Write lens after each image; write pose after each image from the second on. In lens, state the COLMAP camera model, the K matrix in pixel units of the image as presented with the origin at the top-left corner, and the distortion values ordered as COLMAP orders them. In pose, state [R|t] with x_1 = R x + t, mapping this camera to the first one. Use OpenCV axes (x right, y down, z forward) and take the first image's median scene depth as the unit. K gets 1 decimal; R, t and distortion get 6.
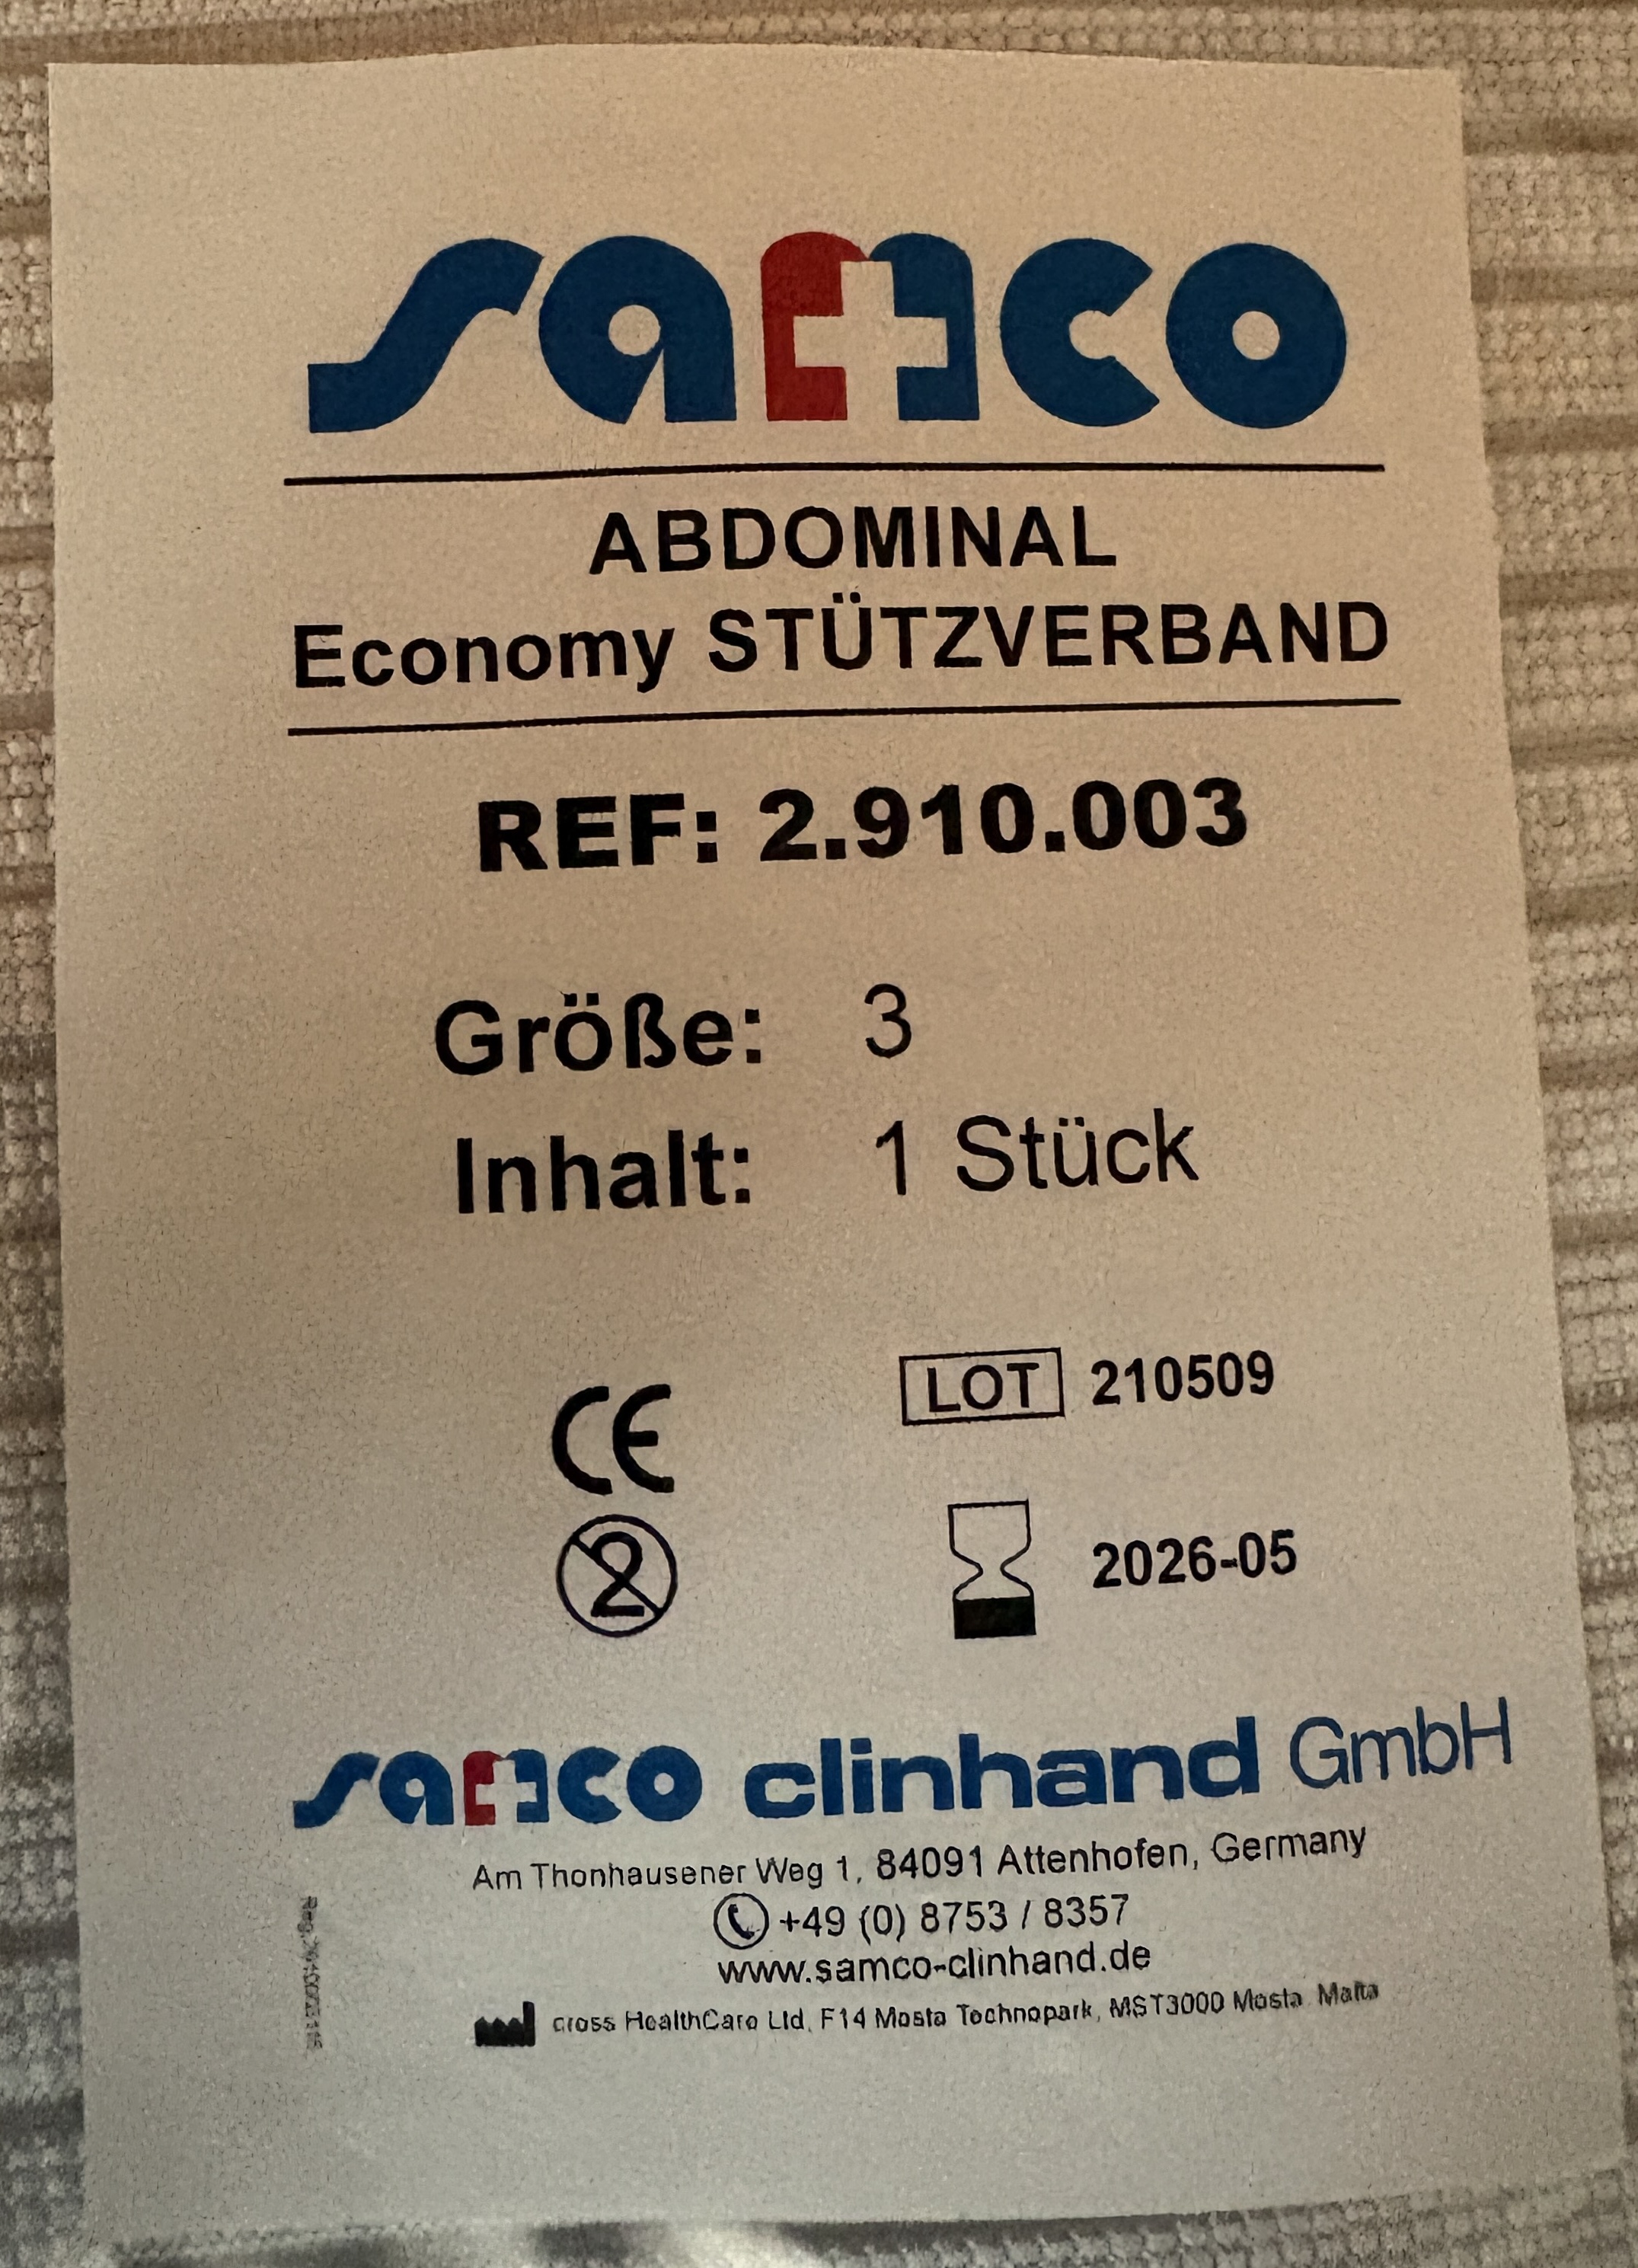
lens RADIAL K [[2693.6, 0, 824.7], [0, 2693.6, 1130.9], [0, 0, 1]] dist [-0.034077, 0.000000]
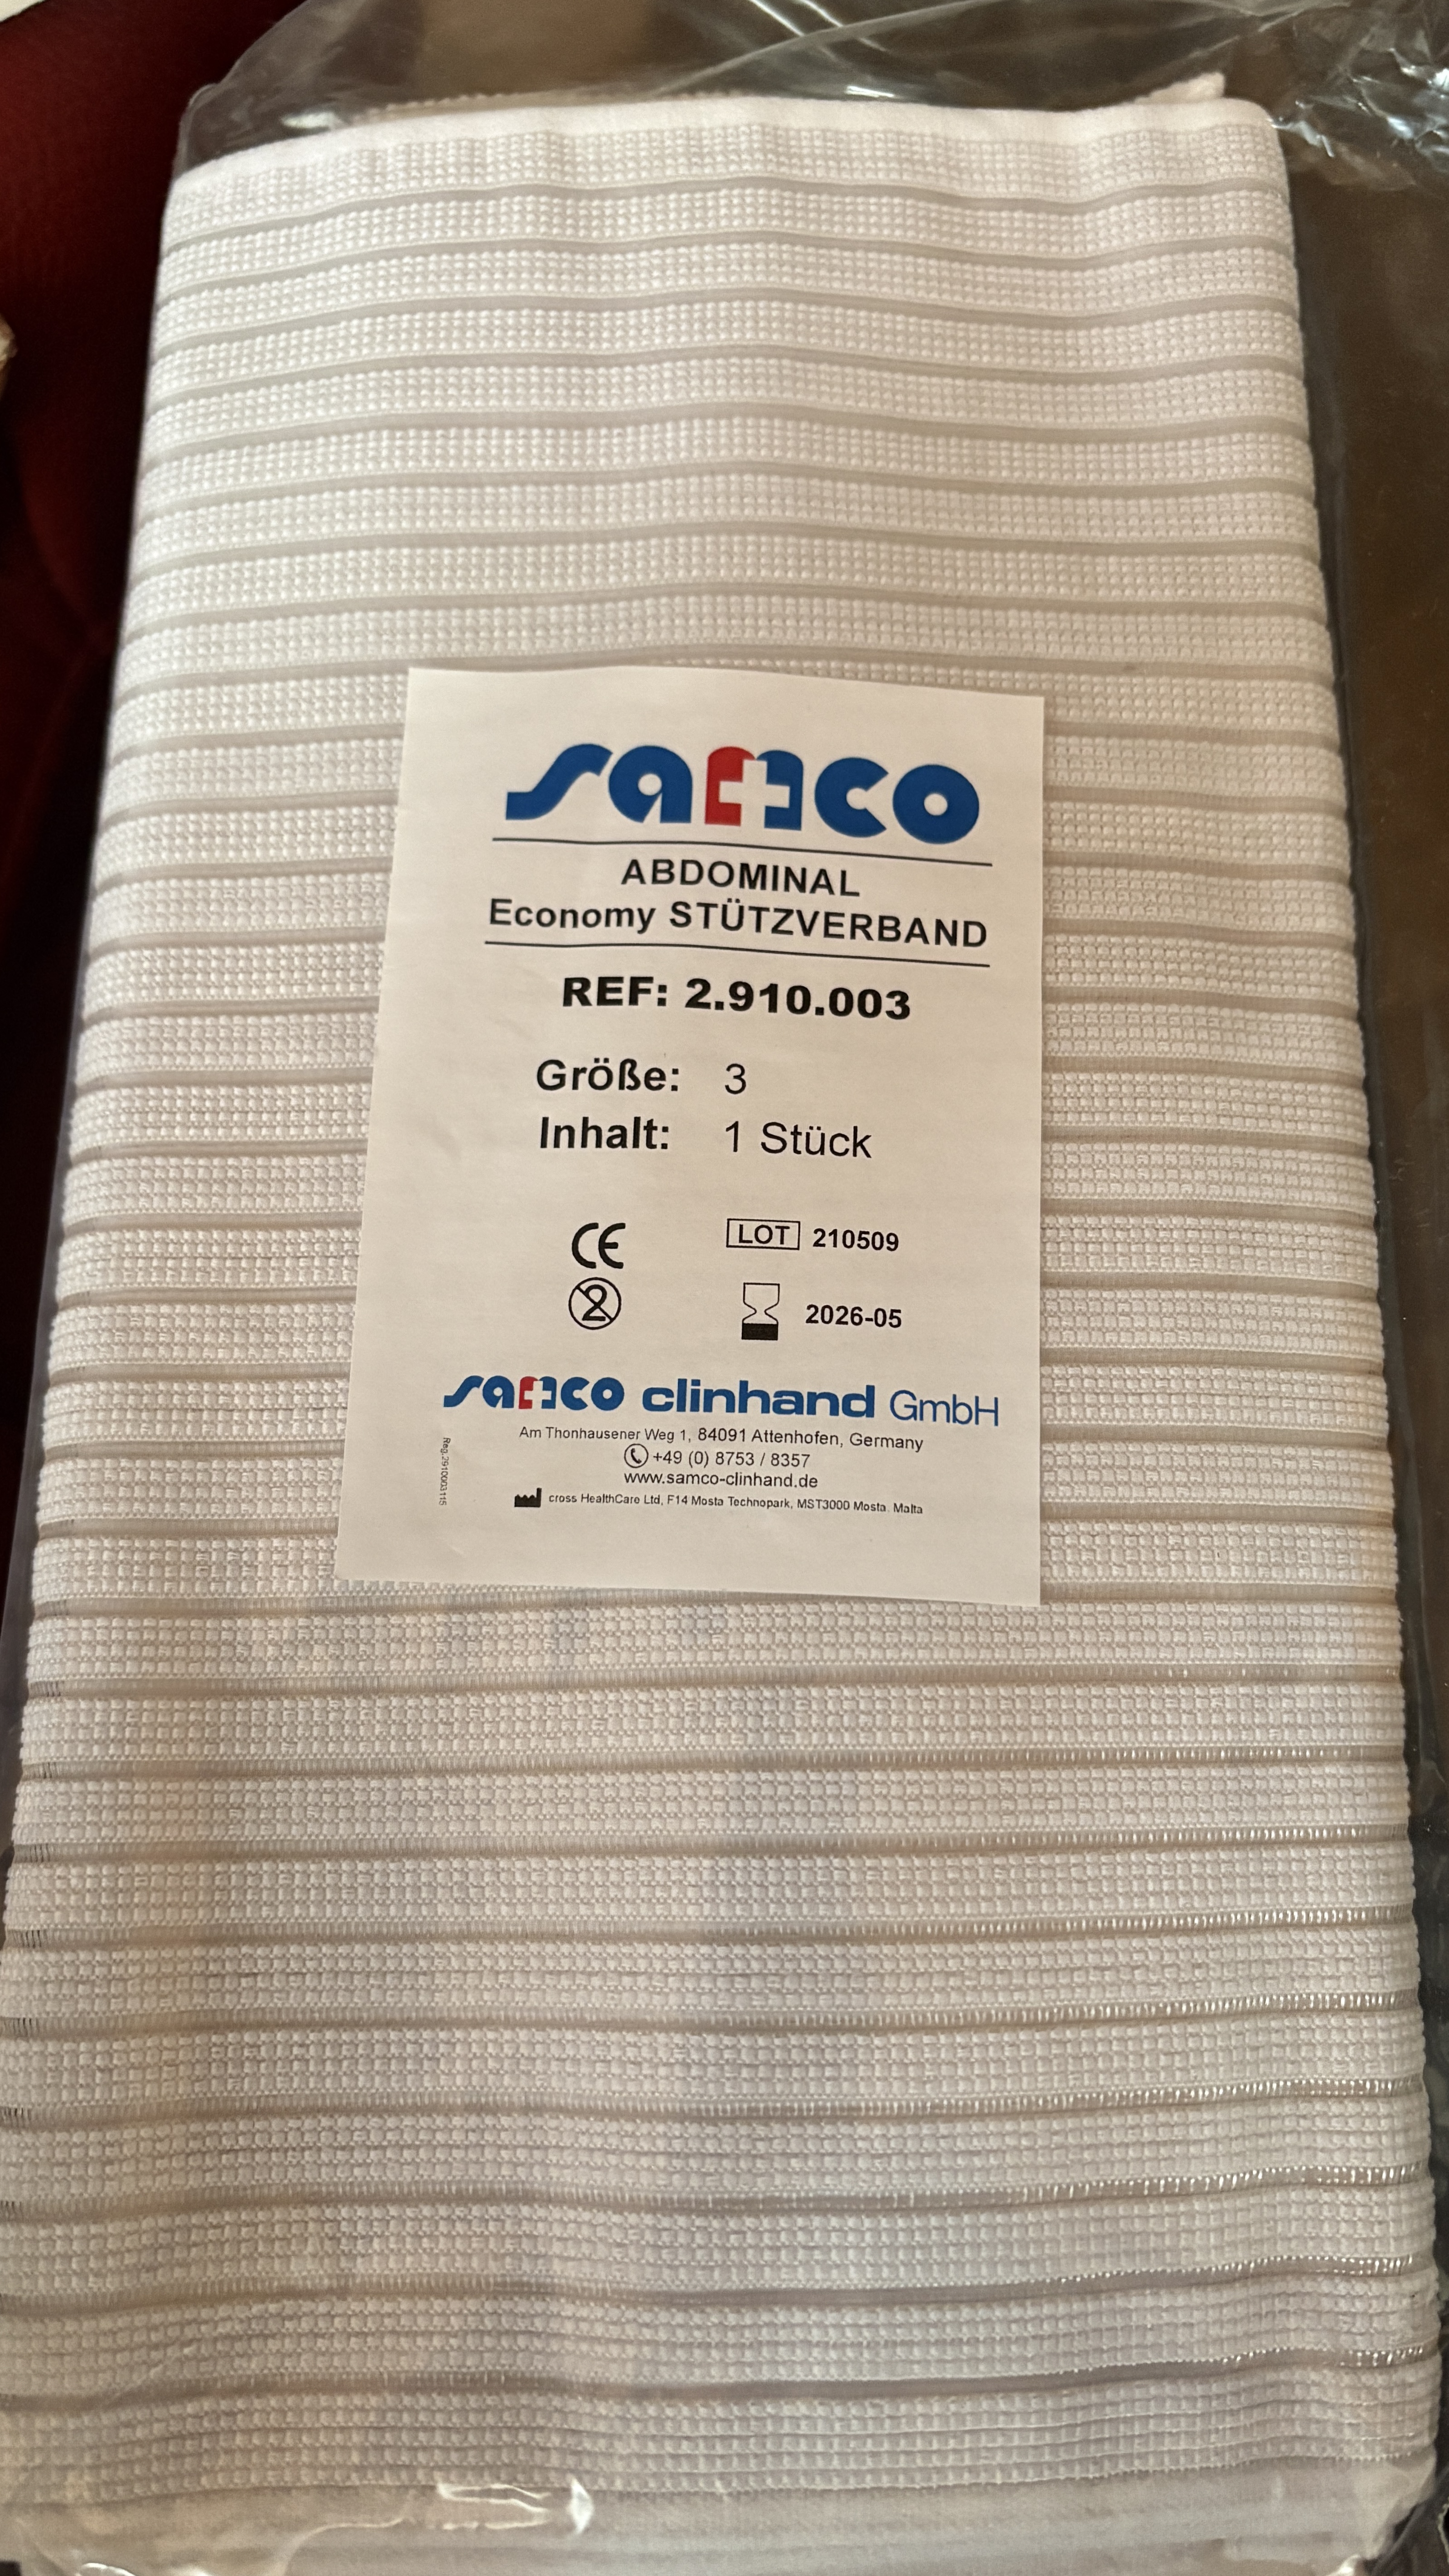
lens RADIAL K [[1945.8, 0, 717.5], [0, 1945.8, 1292.6], [0, 0, 1]] dist [0.004368, -0.002423]
pose [[0.993982, 0.060311, -0.091451, 0.168123], [-0.071851, 0.989082, -0.128661, 0.347139], [0.082693, 0.134457, 0.987463, -0.584059]]
